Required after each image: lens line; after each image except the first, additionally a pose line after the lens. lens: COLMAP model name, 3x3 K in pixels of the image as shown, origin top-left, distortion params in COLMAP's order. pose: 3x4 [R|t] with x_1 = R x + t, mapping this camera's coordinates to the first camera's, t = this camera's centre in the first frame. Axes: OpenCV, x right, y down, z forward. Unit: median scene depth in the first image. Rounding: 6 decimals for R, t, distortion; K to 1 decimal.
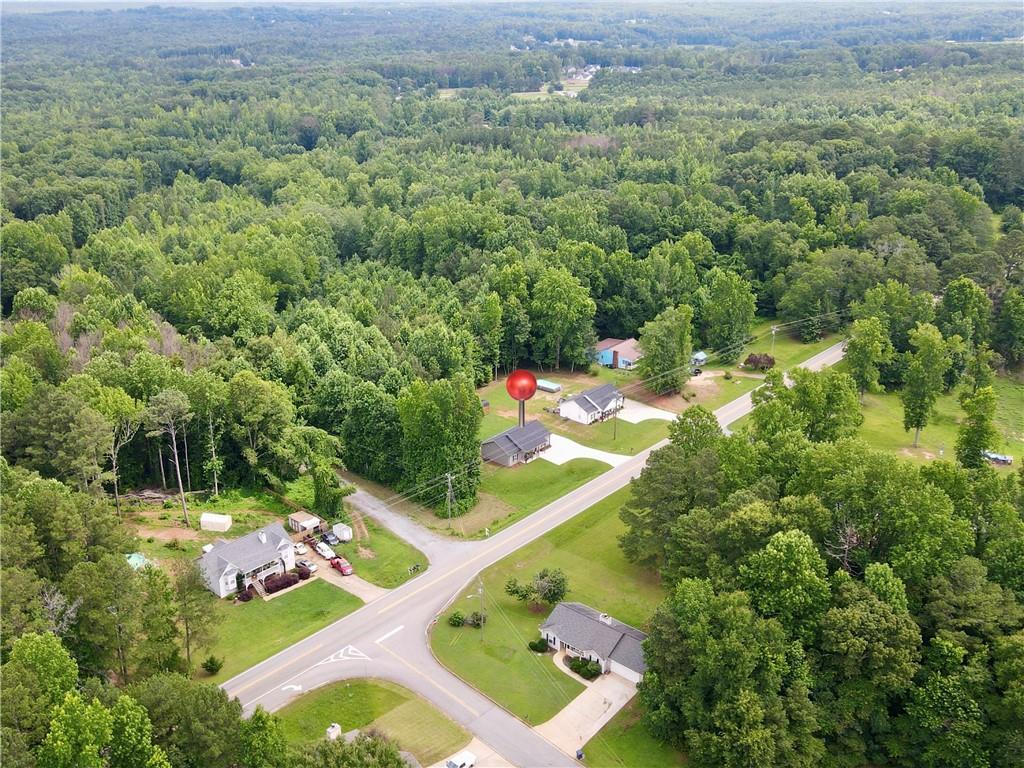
lens RADIAL K [[1109.1, 0, 512.0], [0, 1109.1, 384.0], [0, 0, 1]] dist [0.025717, 0.005261]
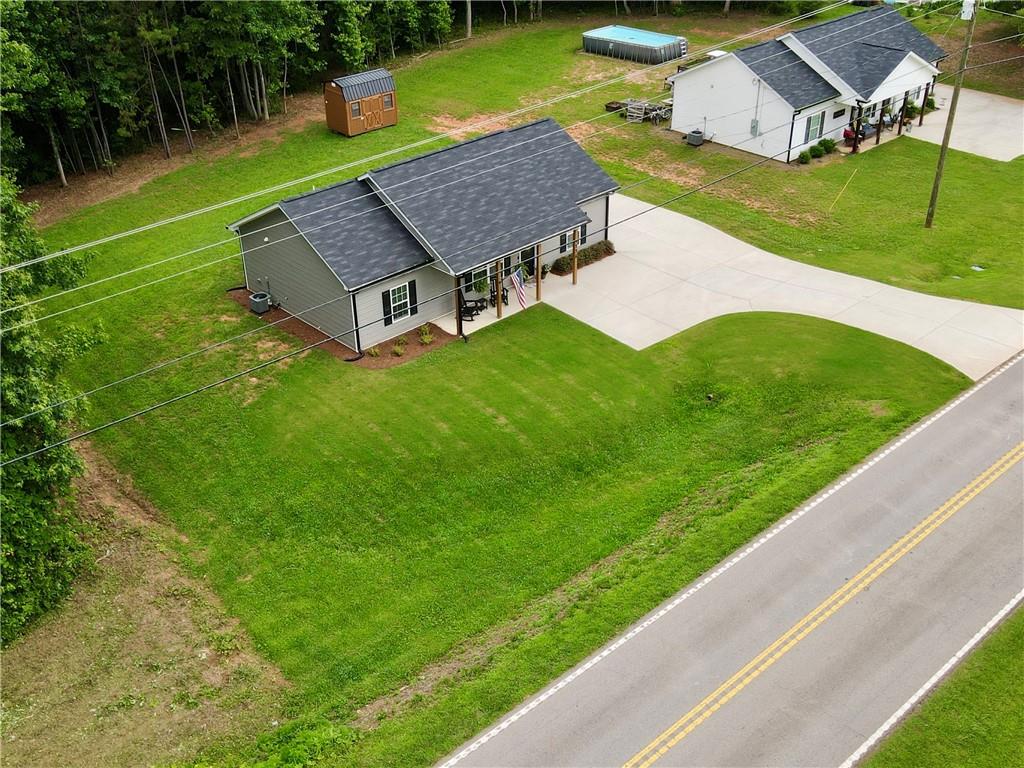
lens RADIAL K [[1109.1, 0, 512.0], [0, 1109.1, 384.0], [0, 0, 1]] dist [0.025717, 0.005261]
pose [[0.992689, 0.040332, -0.113759, 0.039386], [-0.022161, 0.987399, 0.156691, 0.046801], [0.118646, -0.153024, 0.981074, 0.760944]]
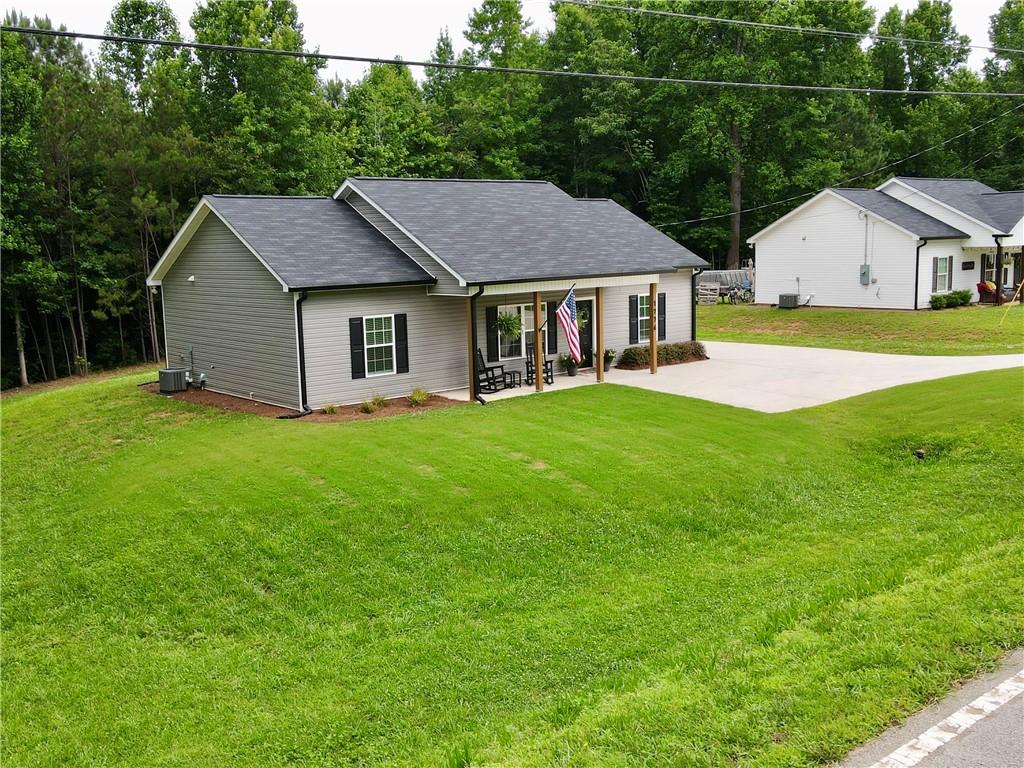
lens RADIAL K [[1003.2, 0, 525.2], [0, 1003.2, 381.3], [0, 0, 1]] dist [0.004329, 0.031479]
pose [[0.987514, -0.009697, -0.157233, 0.031455], [-0.027781, 0.971742, -0.234406, 0.086523], [0.155063, 0.235847, 0.959339, 0.837422]]
